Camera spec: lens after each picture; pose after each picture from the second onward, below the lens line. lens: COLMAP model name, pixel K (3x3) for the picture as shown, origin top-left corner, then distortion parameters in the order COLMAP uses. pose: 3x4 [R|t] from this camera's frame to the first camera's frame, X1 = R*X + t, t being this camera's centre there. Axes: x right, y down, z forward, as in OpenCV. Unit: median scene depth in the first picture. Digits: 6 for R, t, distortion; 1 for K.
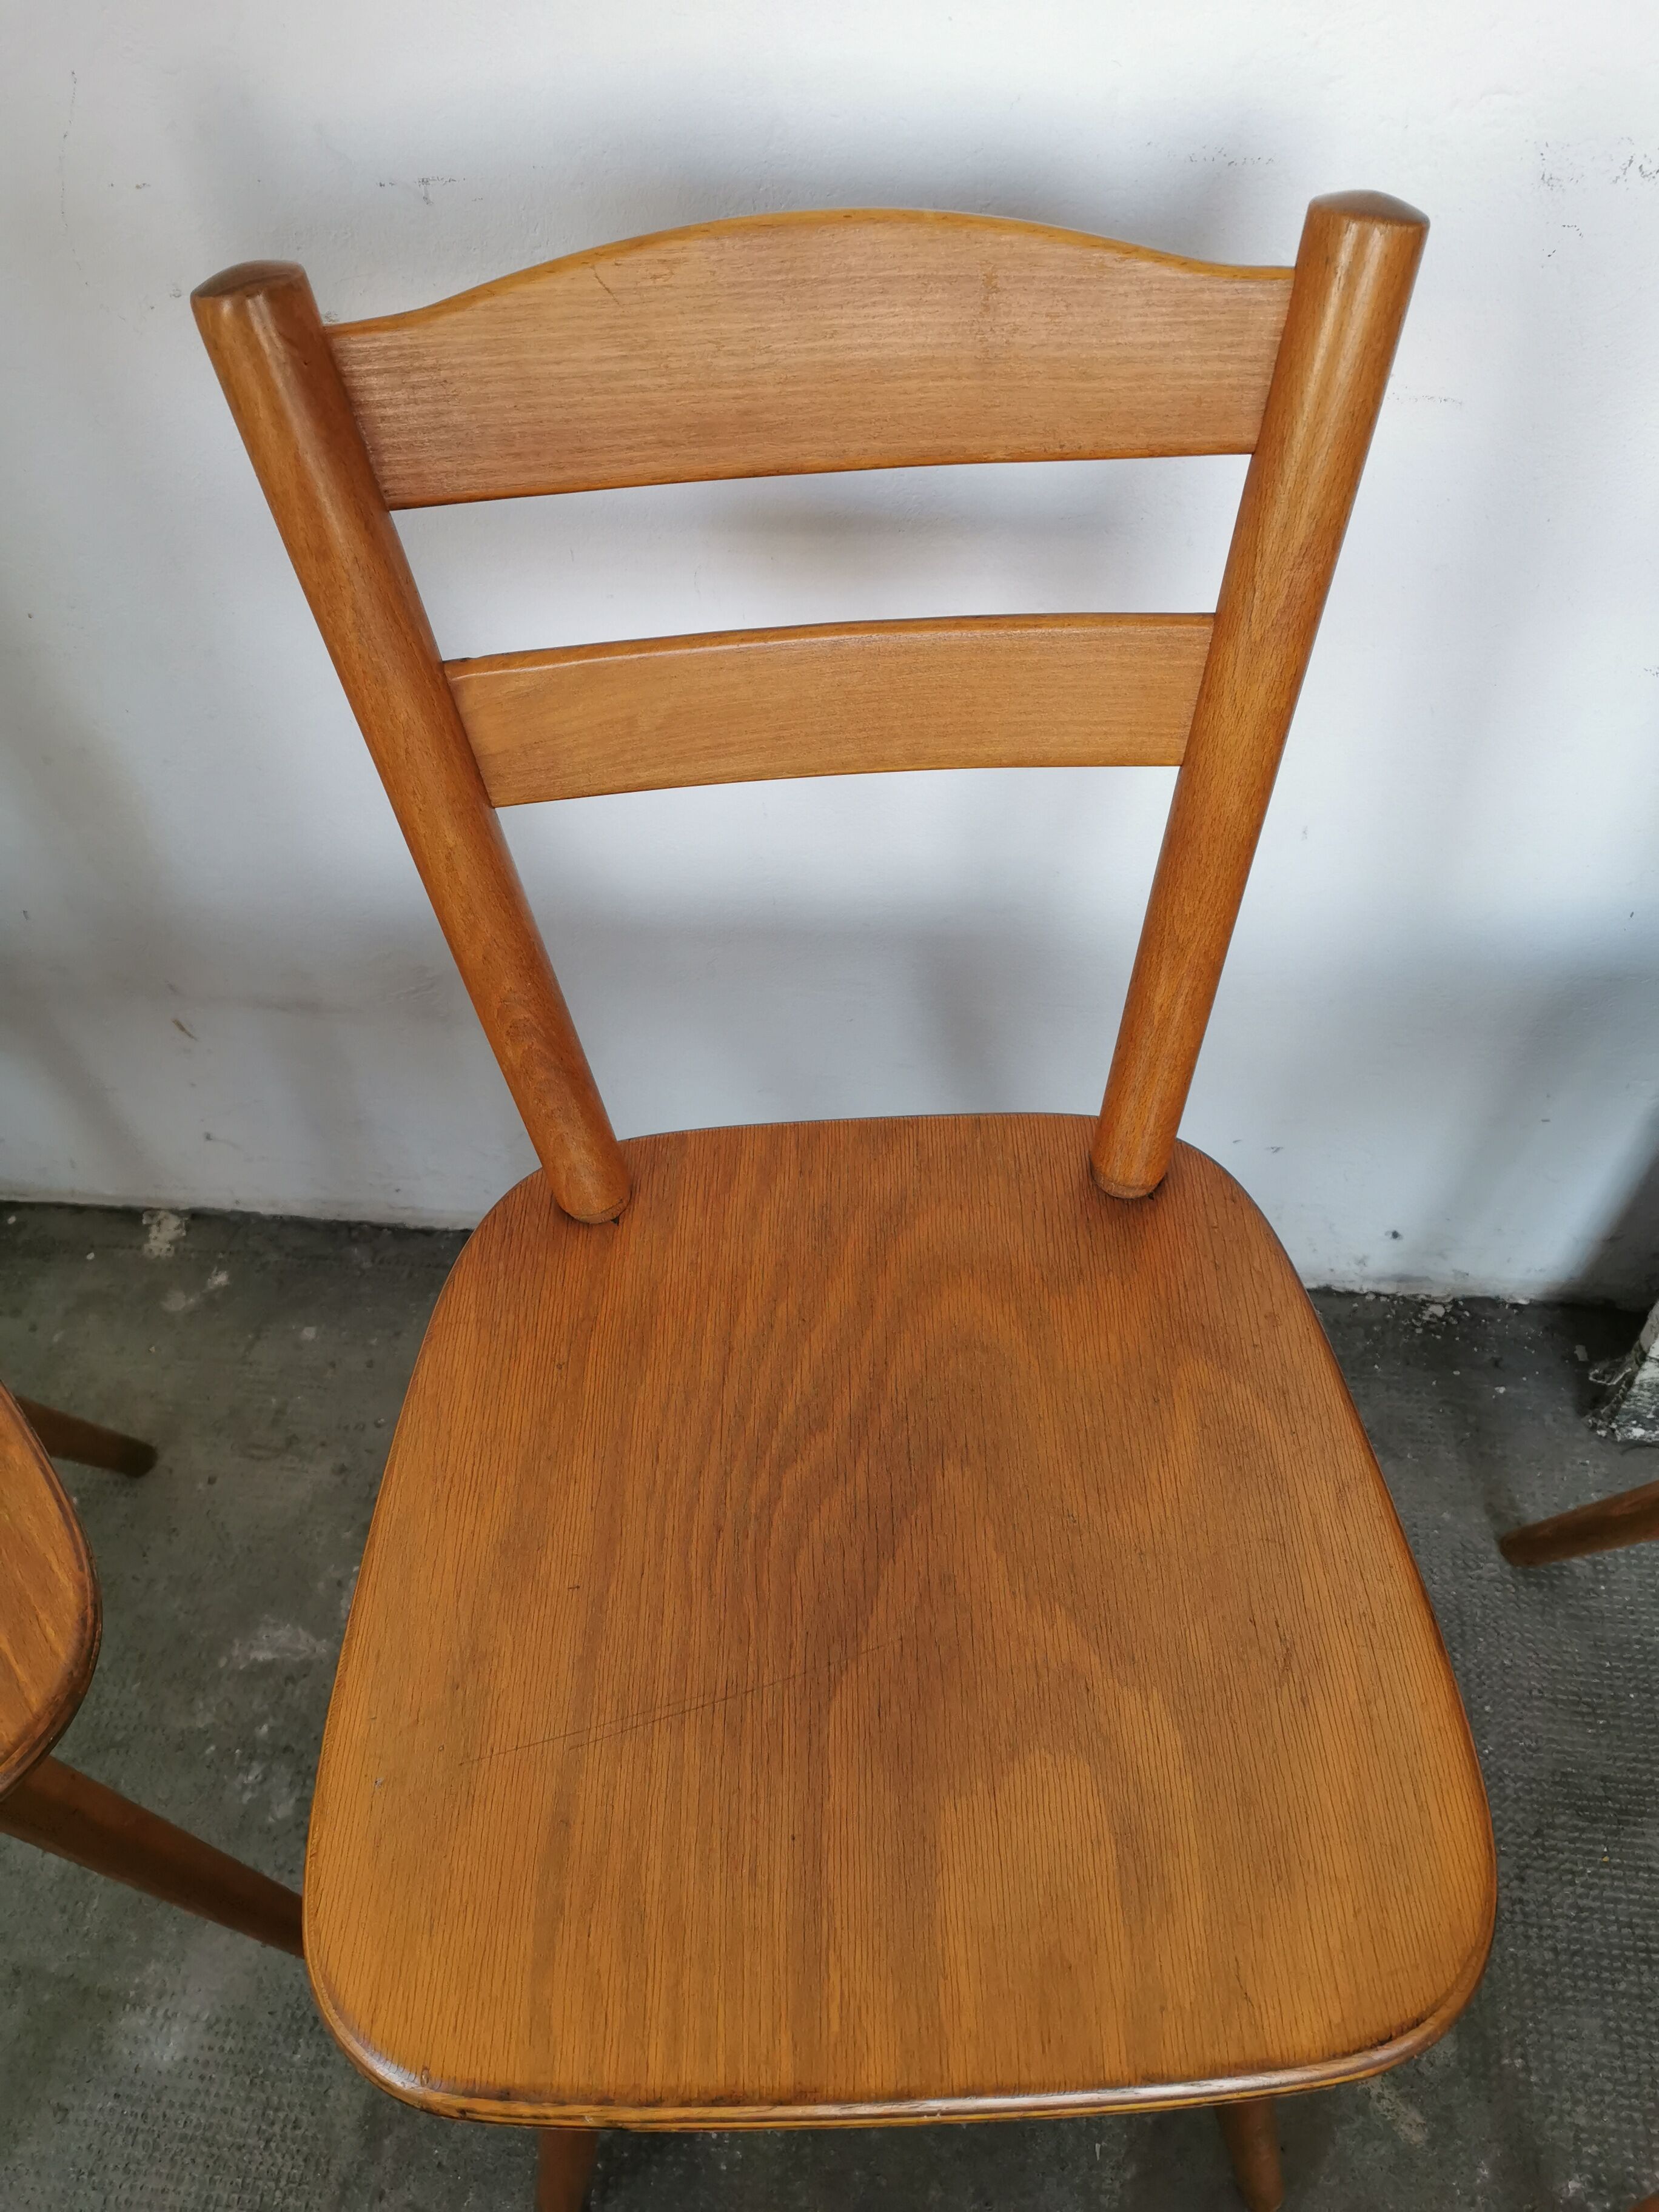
lens RADIAL K [[1706.2, 0, 829.5], [0, 1706.2, 1106.0], [0, 0, 1]] dist [0.111898, -0.163058]
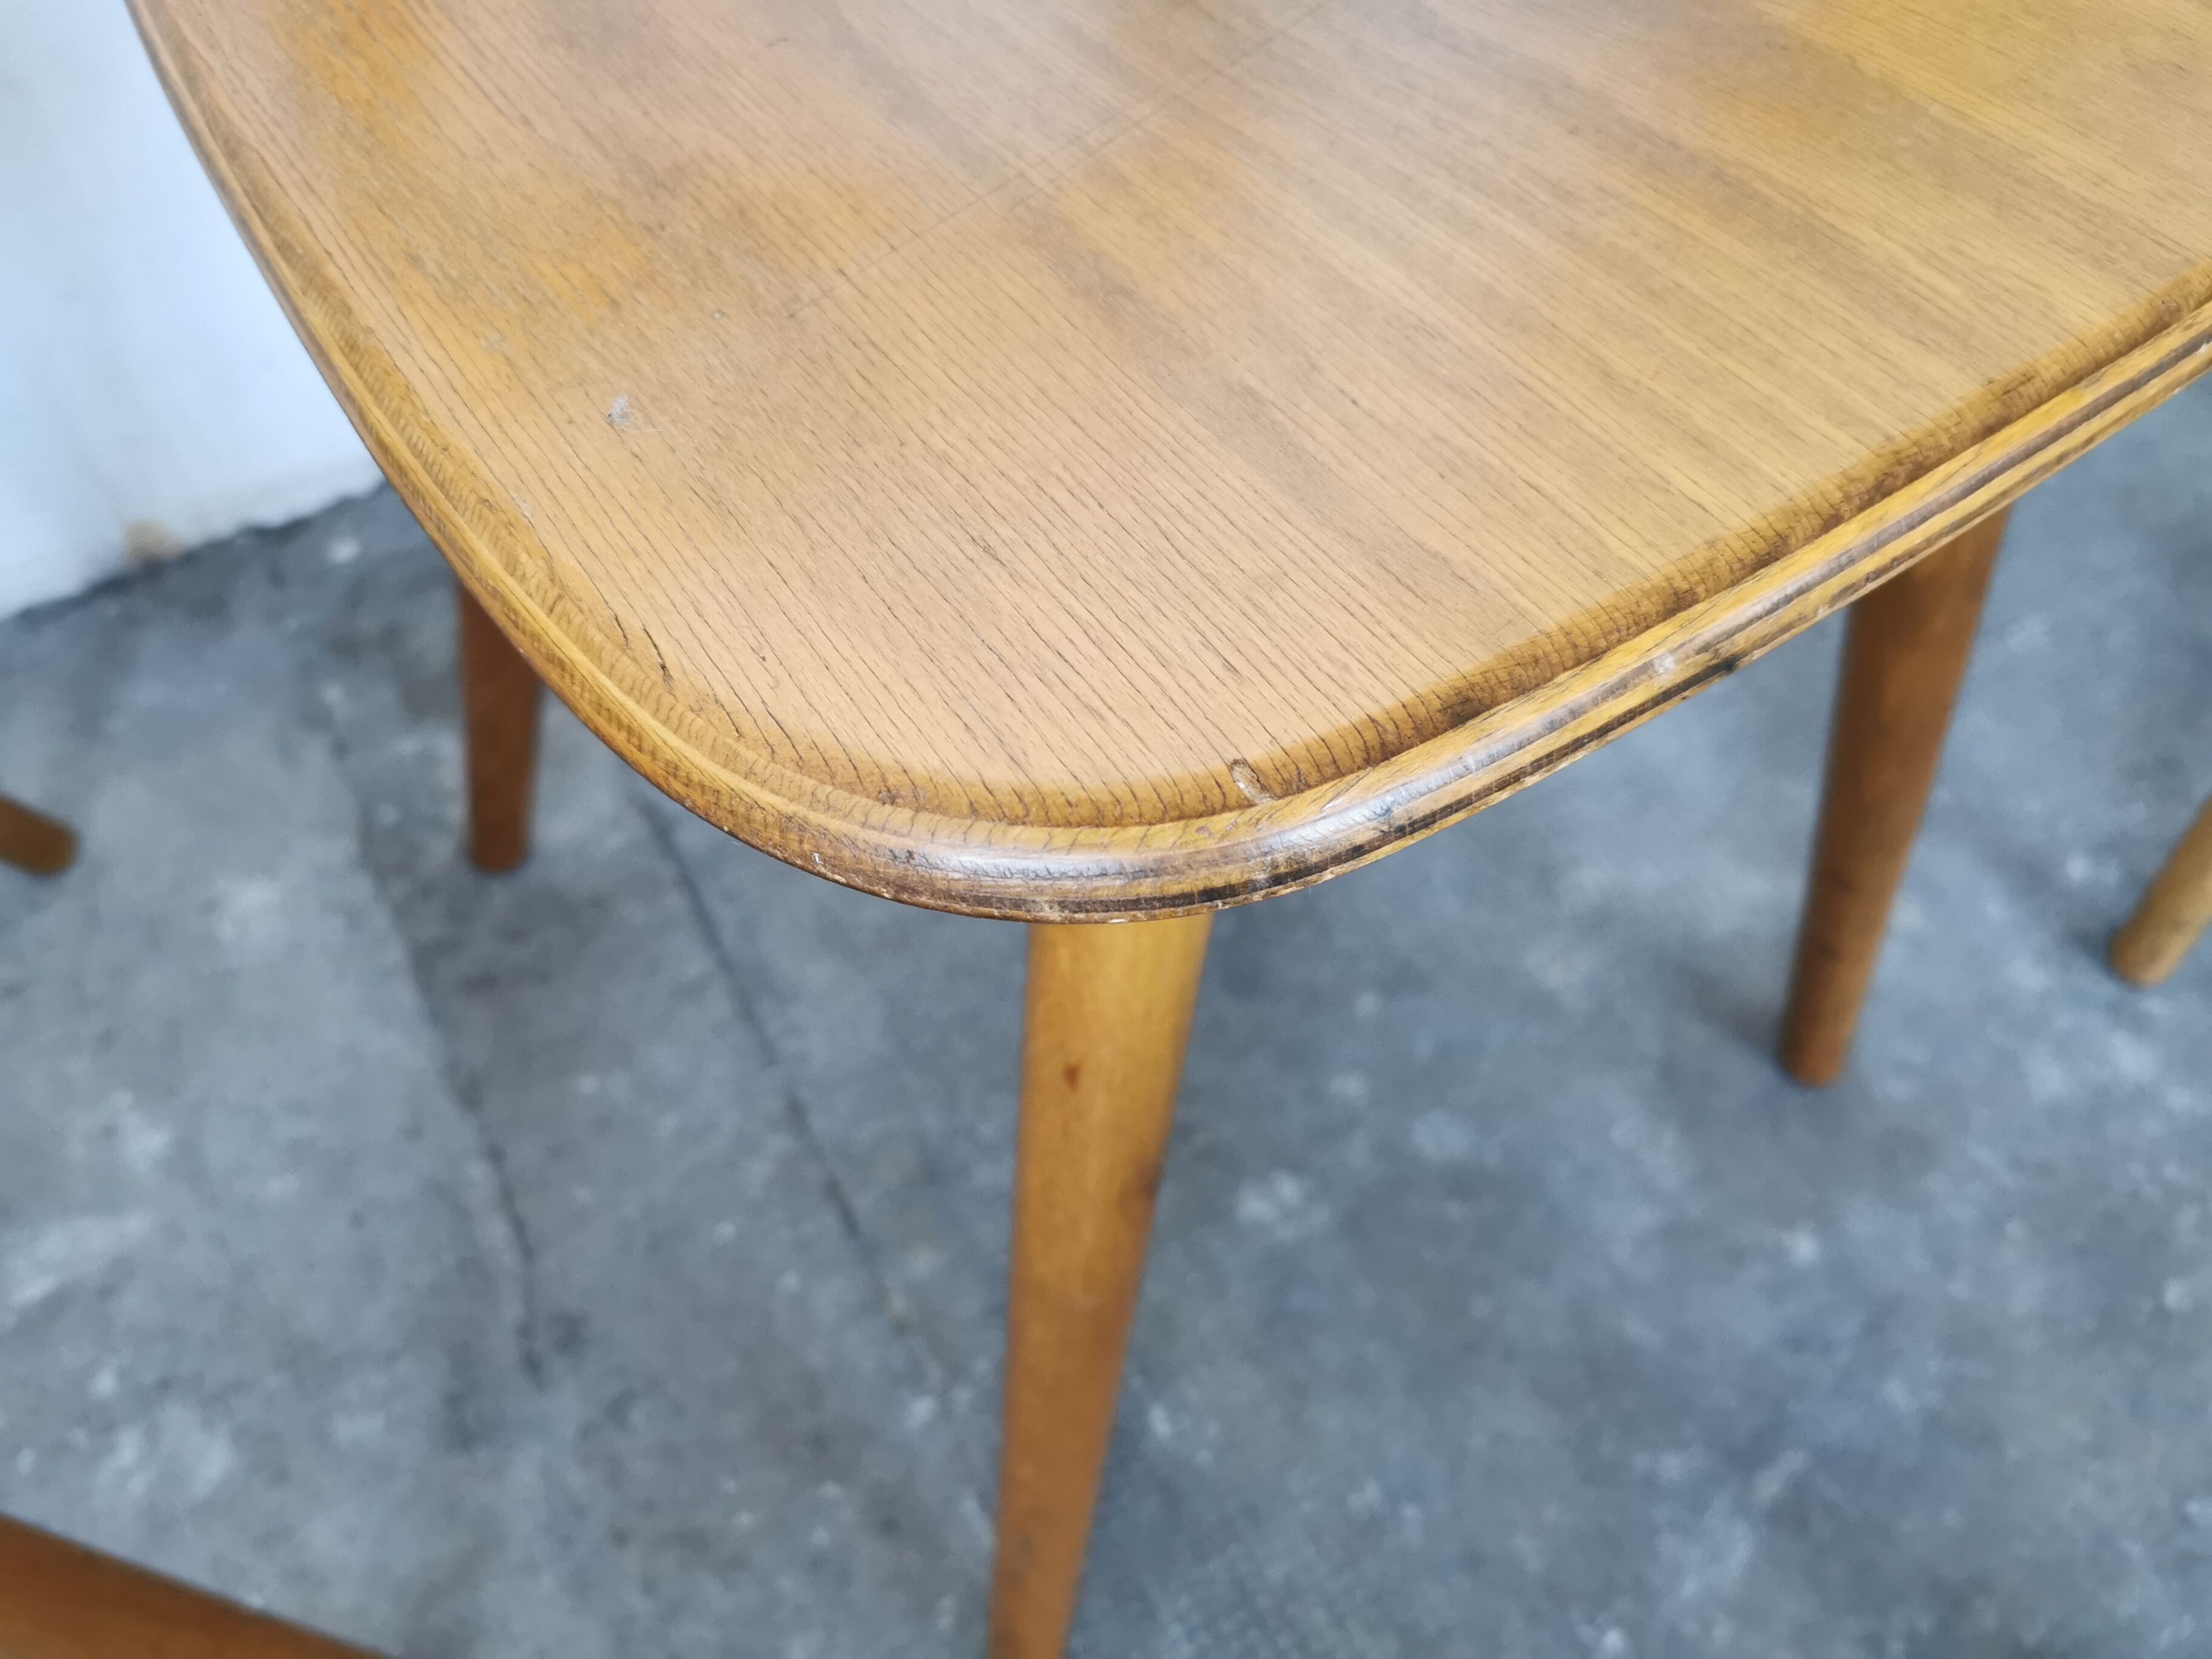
lens RADIAL K [[1706.2, 0, 1103.8], [0, 1706.2, 824.5], [0, 0, 1]] dist [0.111898, -0.163058]
pose [[0.818177, -0.430197, 0.381467, -0.277434], [0.419668, 0.900333, 0.115235, 0.370949], [-0.393021, 0.065807, 0.917172, 0.508120]]
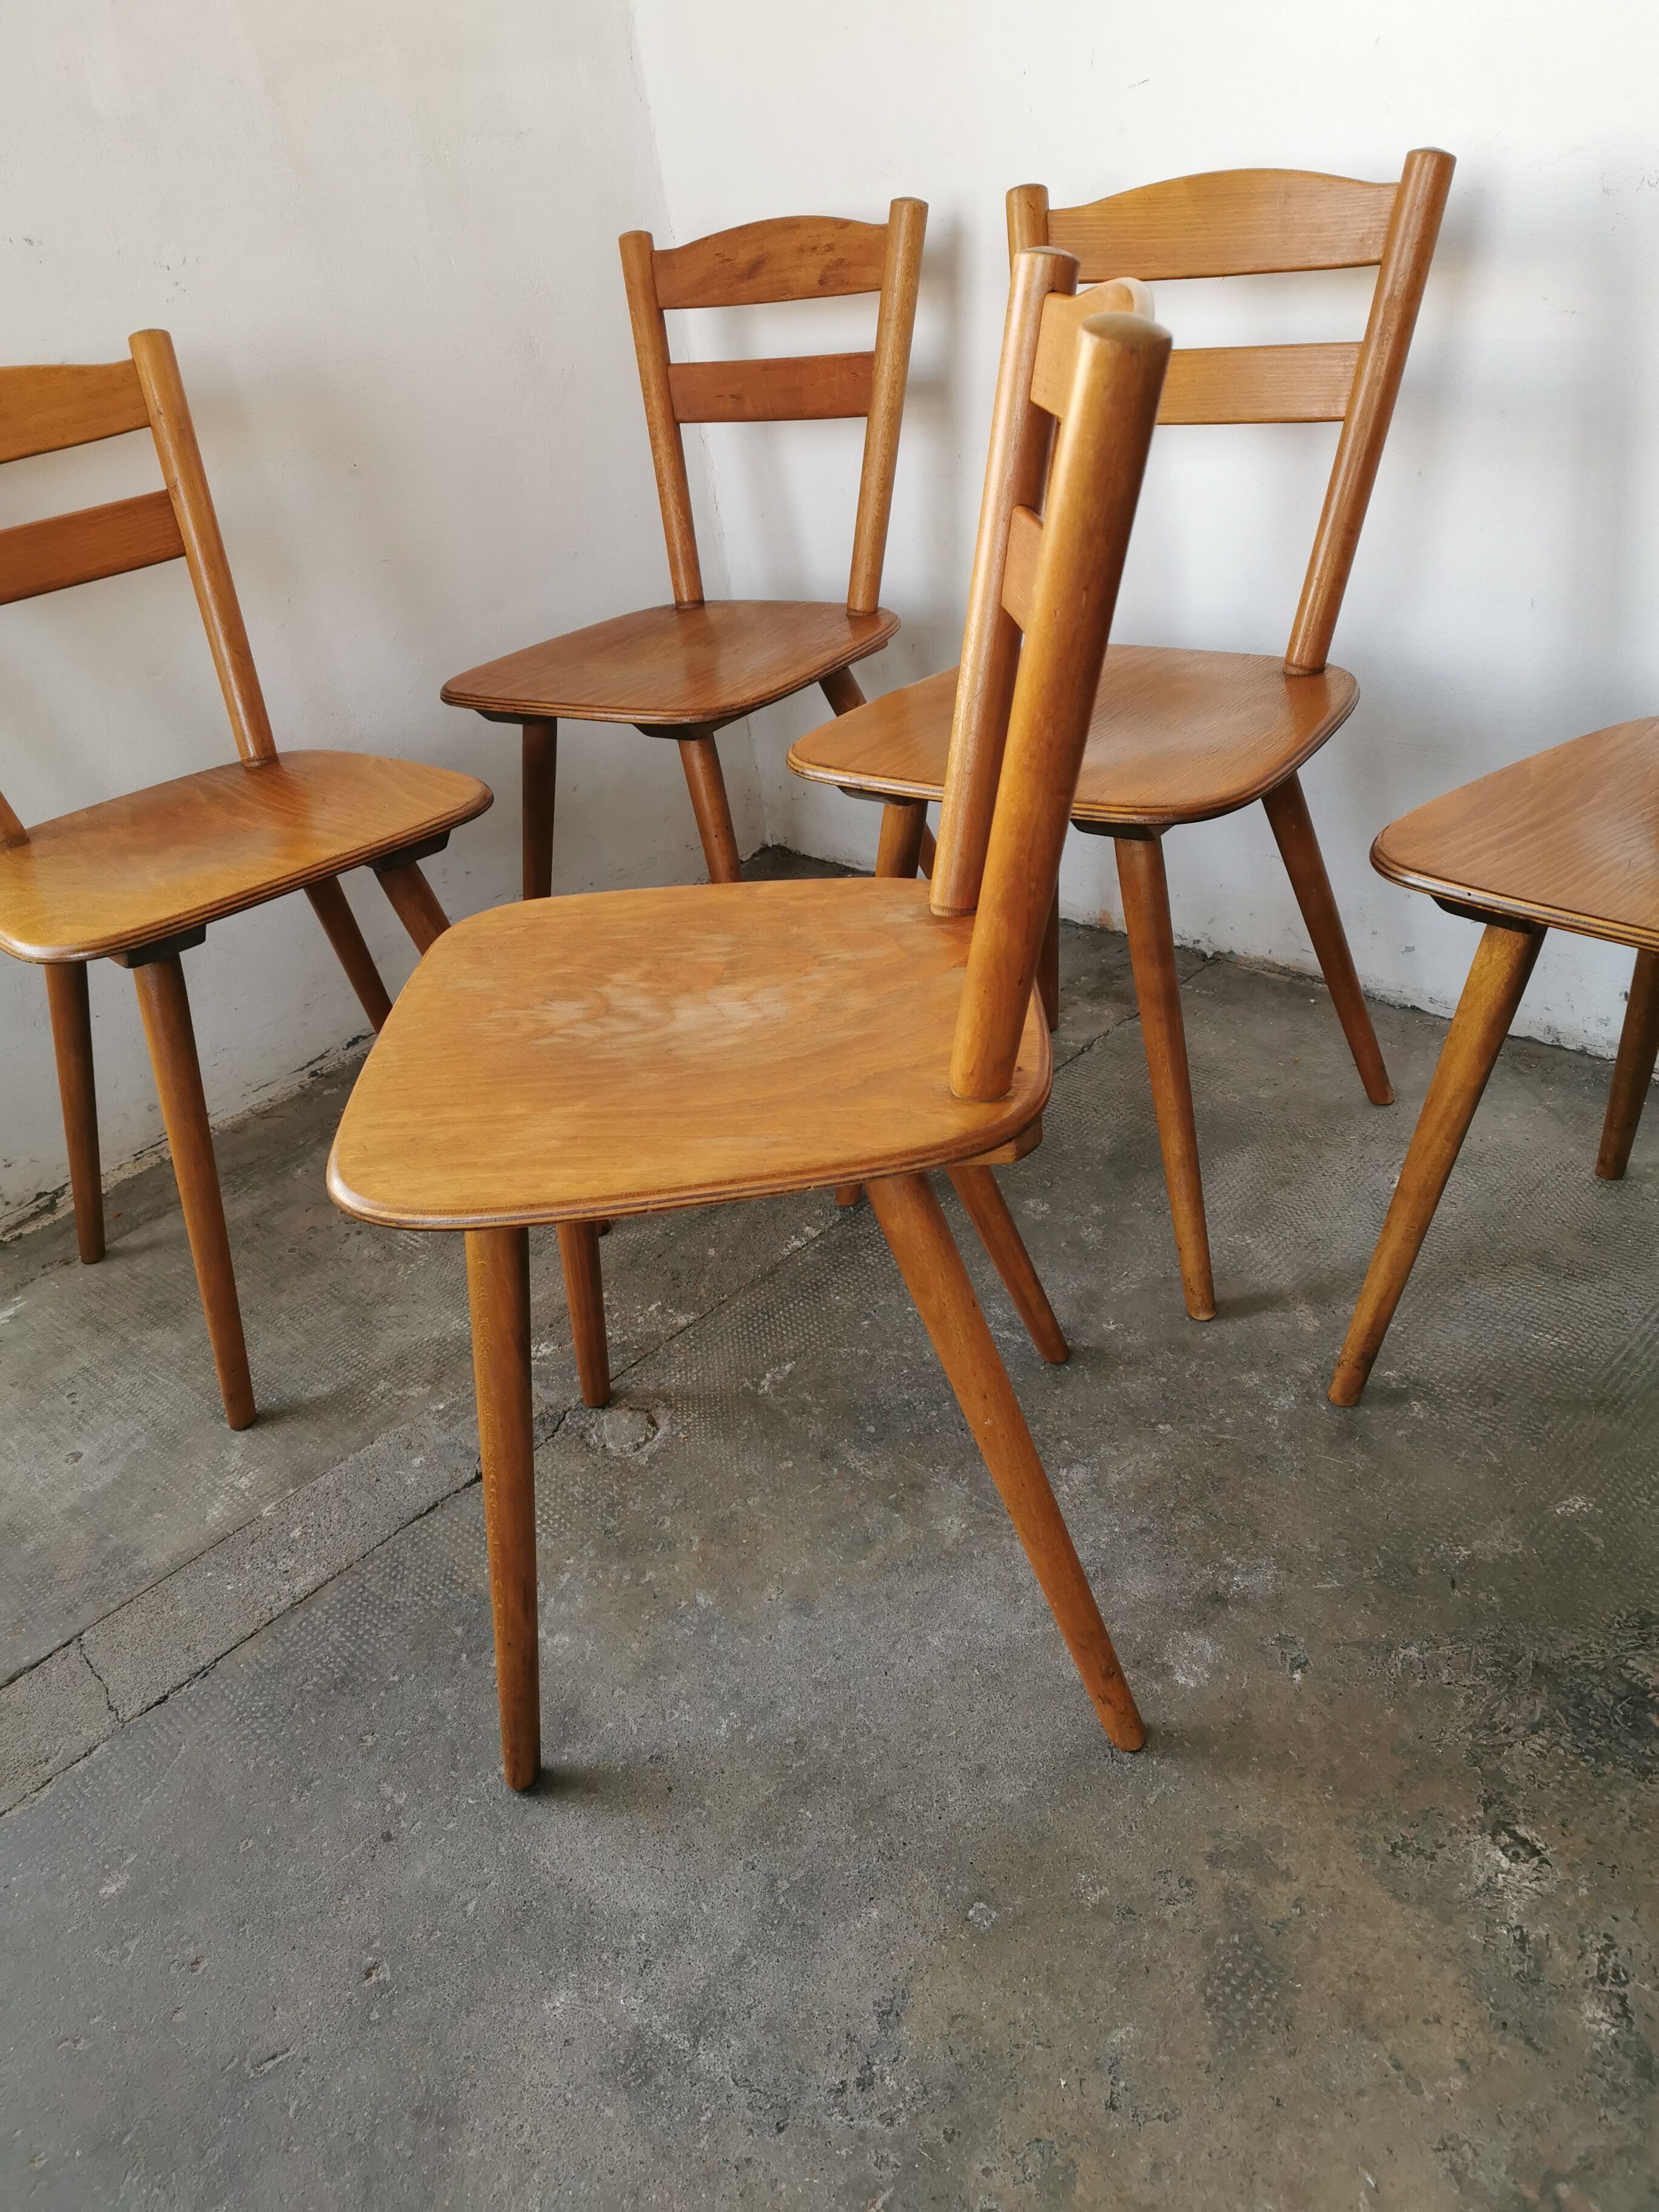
lens RADIAL K [[1709.1, 0, 822.8], [0, 1709.1, 1097.8], [0, 0, 1]] dist [0.077027, -0.101790]
pose [[0.788523, 0.264361, -0.555288, 0.921179], [-0.418909, 0.891928, -0.170233, 0.982102], [0.450275, 0.366848, 0.814049, -0.597080]]
